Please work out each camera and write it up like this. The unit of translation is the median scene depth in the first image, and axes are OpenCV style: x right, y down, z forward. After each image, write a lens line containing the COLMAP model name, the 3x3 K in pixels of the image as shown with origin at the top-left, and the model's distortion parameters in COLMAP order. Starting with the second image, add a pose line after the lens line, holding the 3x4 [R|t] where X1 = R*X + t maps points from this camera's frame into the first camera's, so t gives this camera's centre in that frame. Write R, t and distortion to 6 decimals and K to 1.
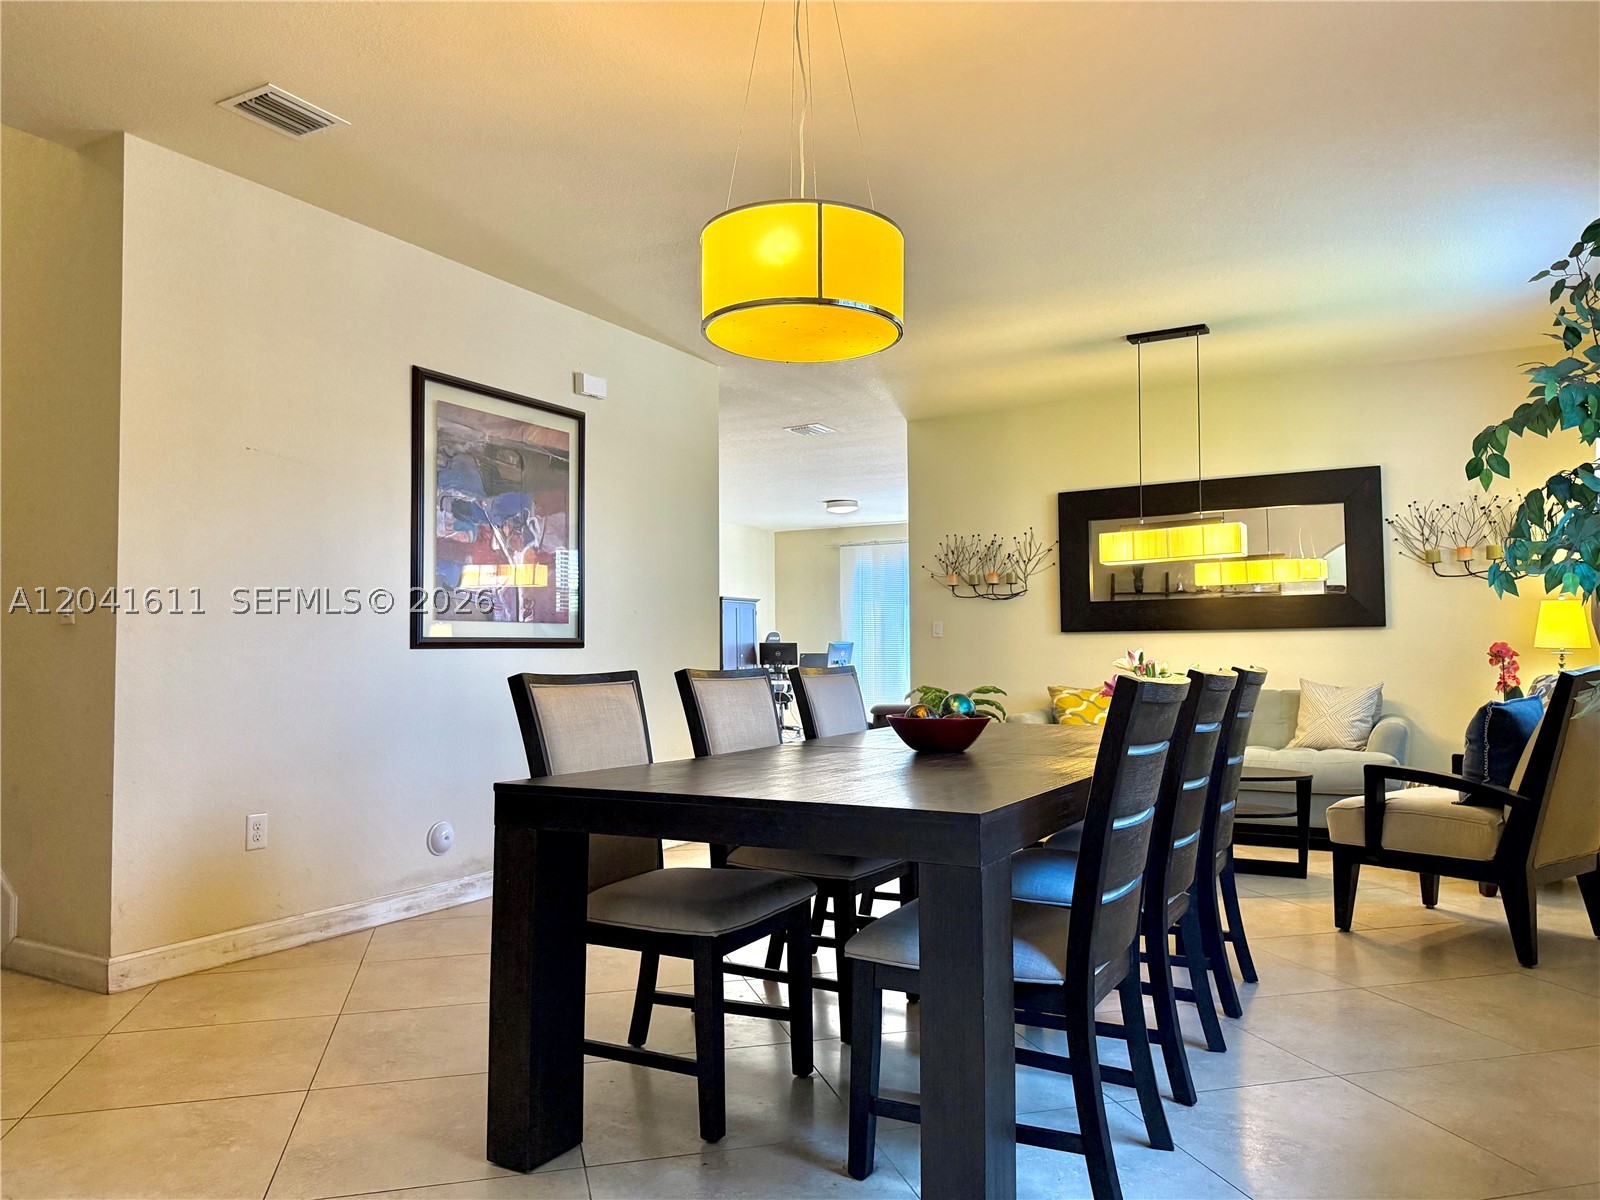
lens RADIAL K [[1128.9, 0, 809.9], [0, 1128.9, 597.2], [0, 0, 1]] dist [0.064761, -0.078992]
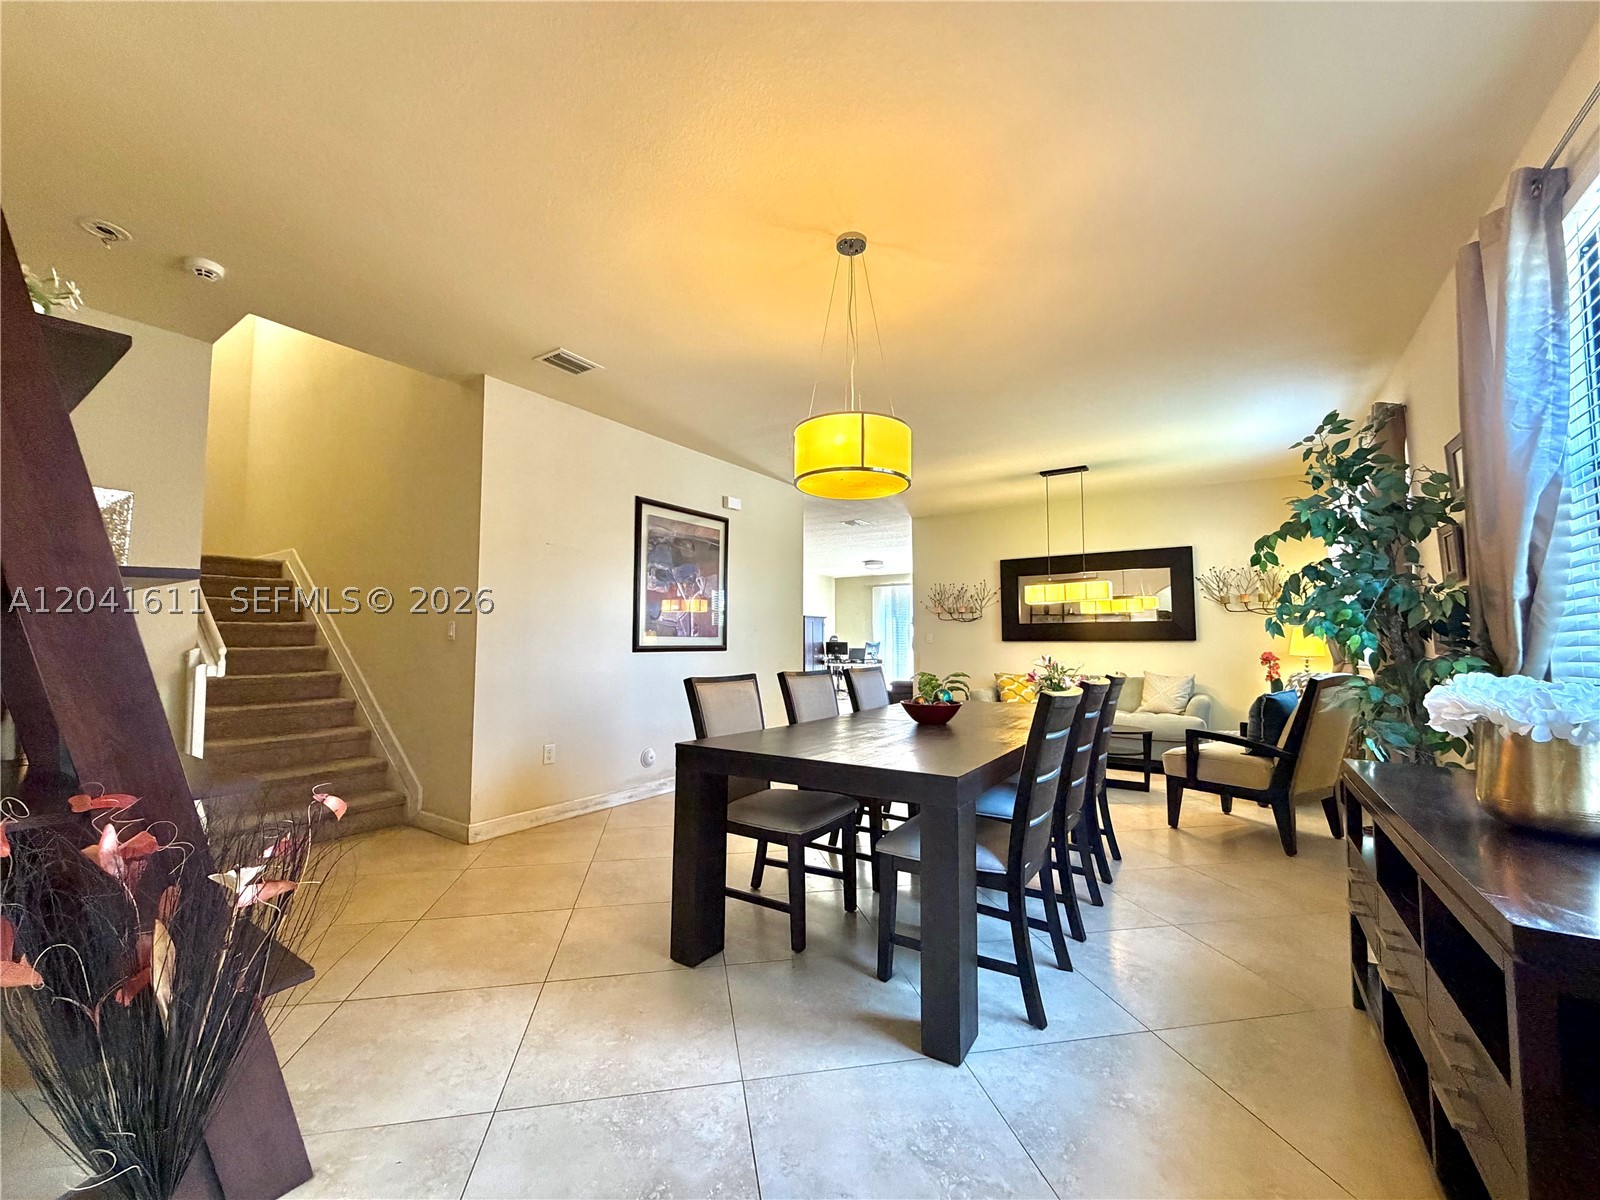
lens RADIAL K [[638.3, 0, 805.5], [0, 638.3, 594.0], [0, 0, 1]] dist [0.002291, -0.000363]
pose [[0.997028, 0.003742, -0.076955, -0.001537], [-0.005497, 0.999729, -0.022606, -0.032137], [0.076850, 0.022961, 0.996778, 0.017673]]
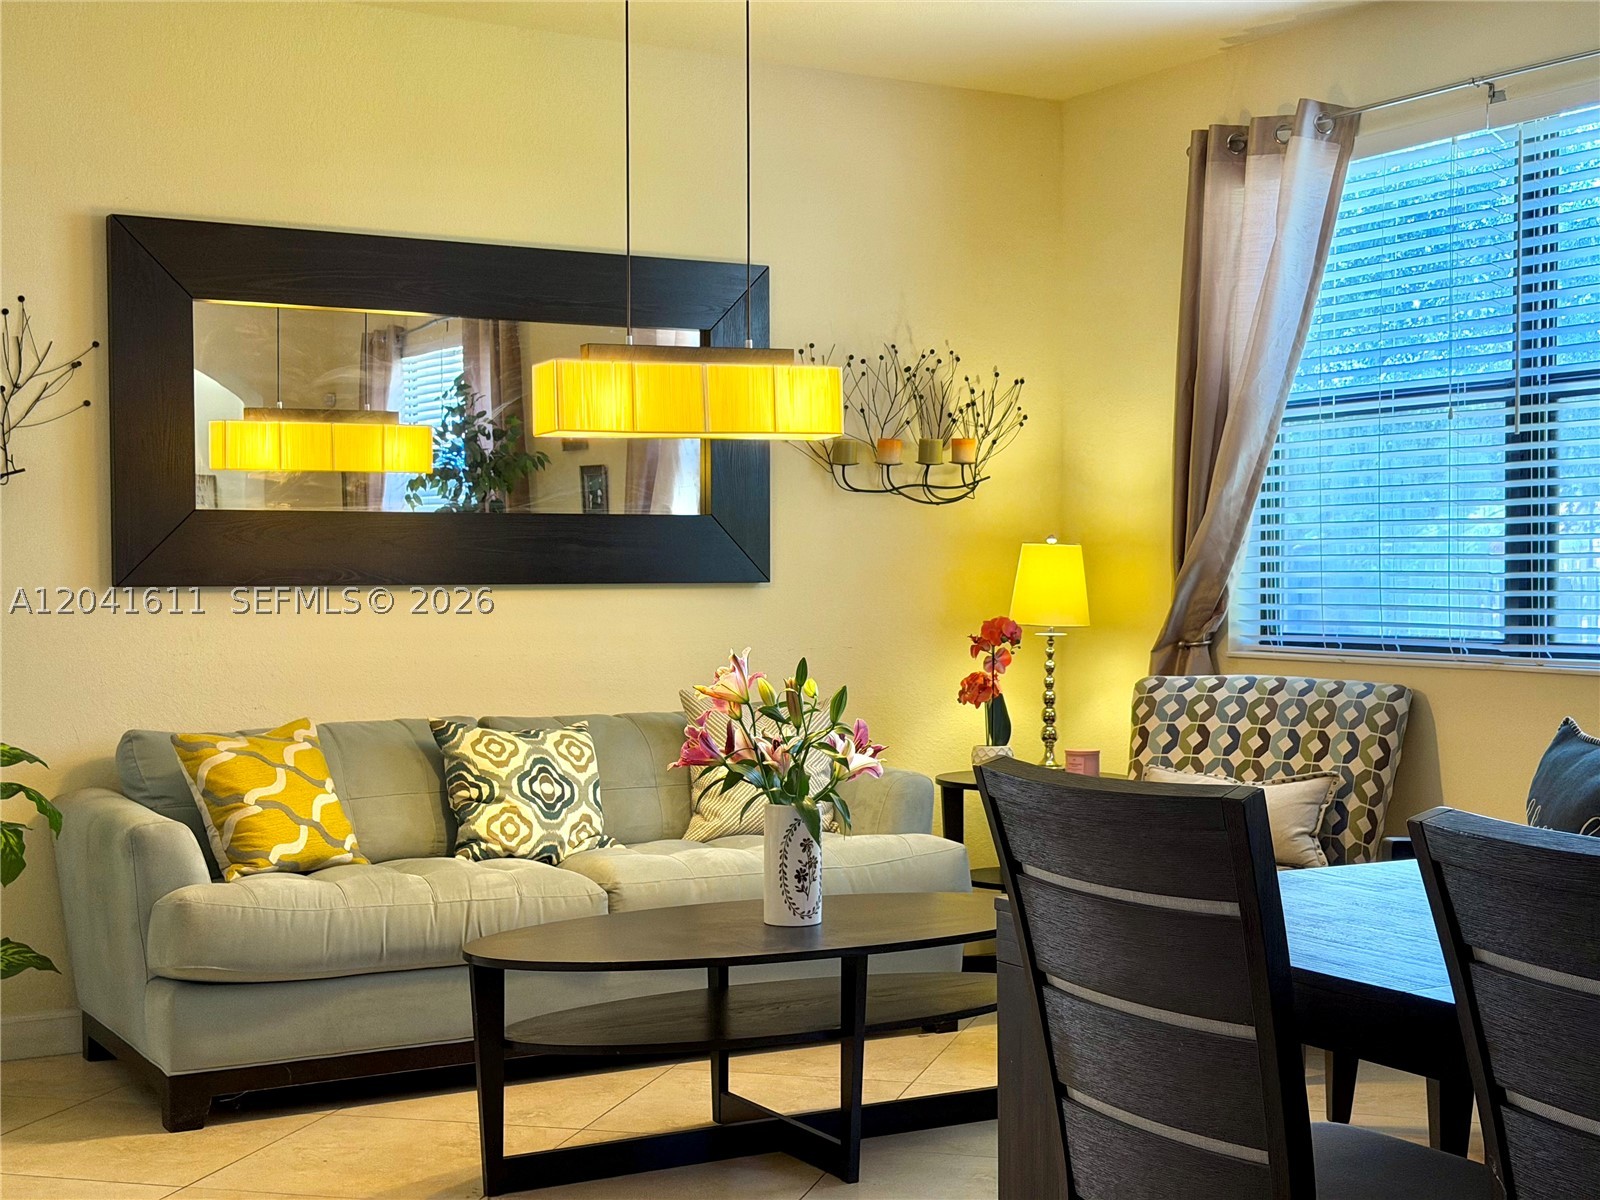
lens RADIAL K [[2233.1, 0, 814.8], [0, 2233.1, 601.2], [0, 0, 1]] dist [0.101272, 0.000000]
pose [[0.508697, -0.006137, 0.860924, -0.571047], [-0.049362, 0.998122, 0.036281, -0.005561], [-0.859529, -0.060953, 0.507439, 0.769244]]
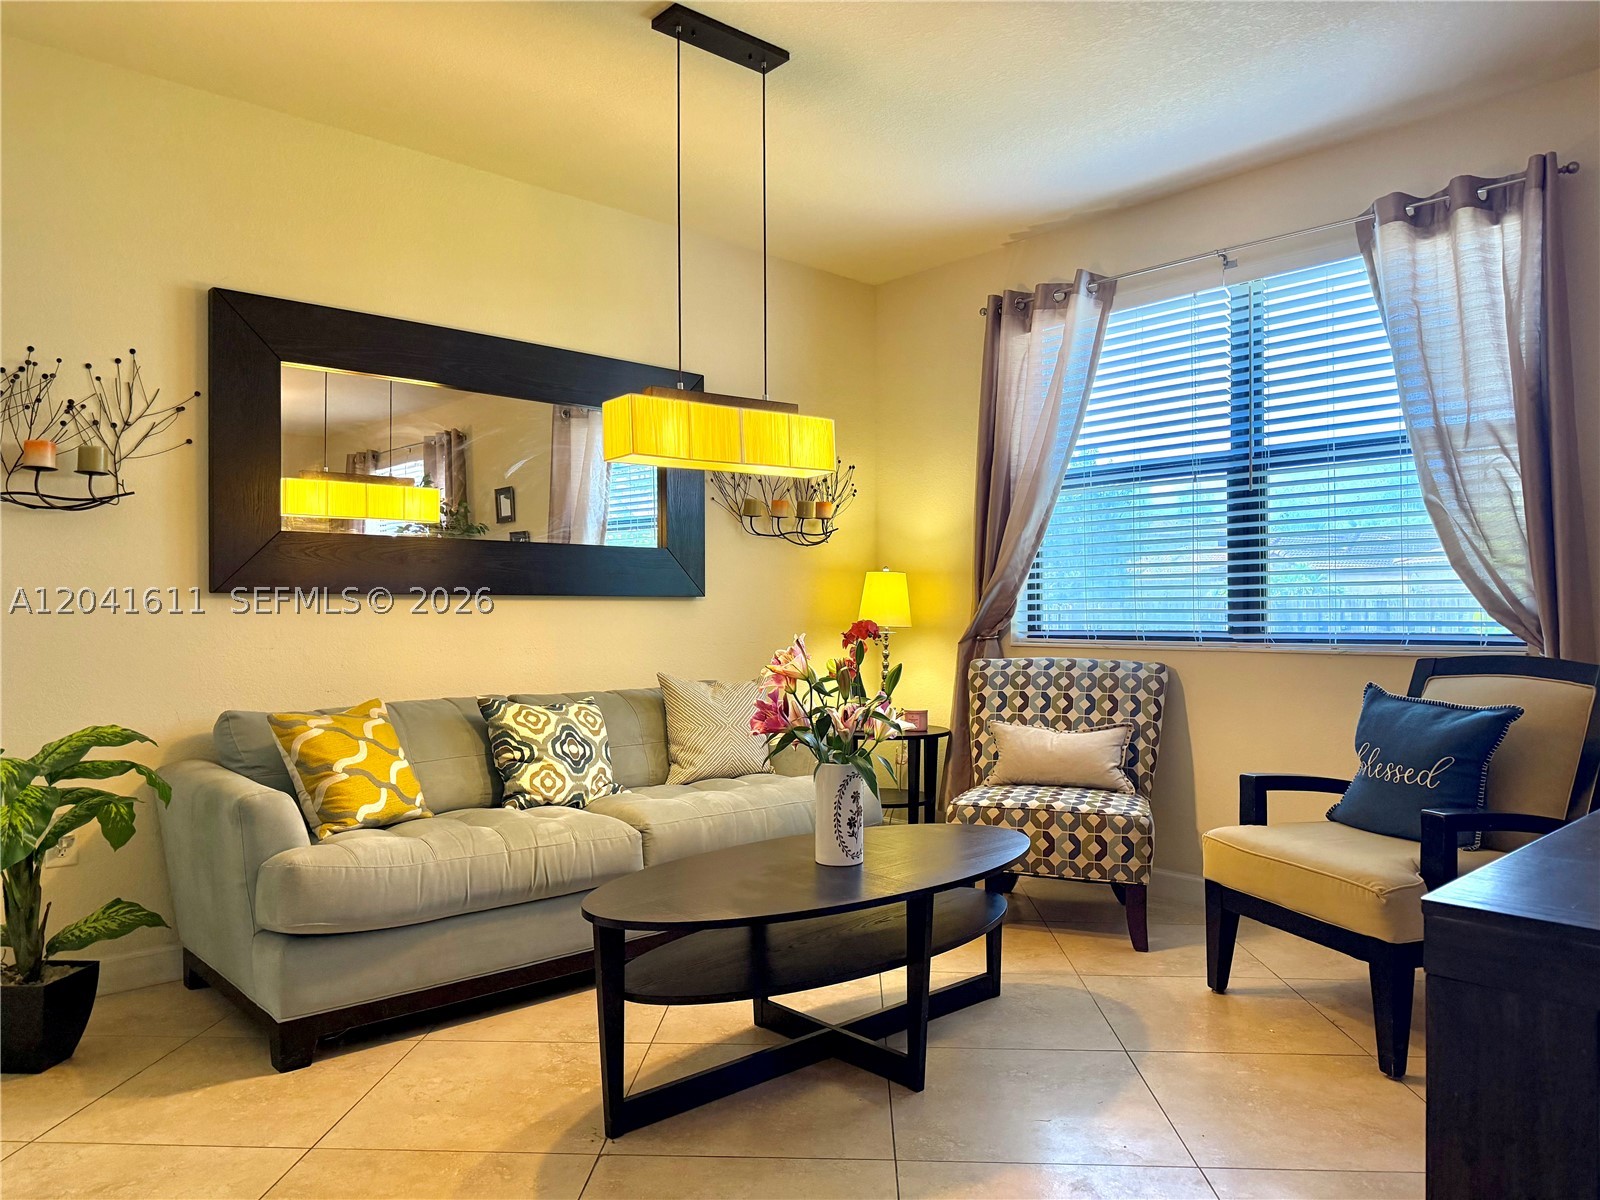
lens RADIAL K [[1128.9, 0, 804.9], [0, 1128.9, 602.7], [0, 0, 1]] dist [0.064761, -0.078992]
pose [[0.314402, 0.015727, 0.949160, -0.263915], [-0.050673, 0.998715, 0.000237, 0.042137], [-0.947937, -0.048172, 0.314795, 1.158471]]
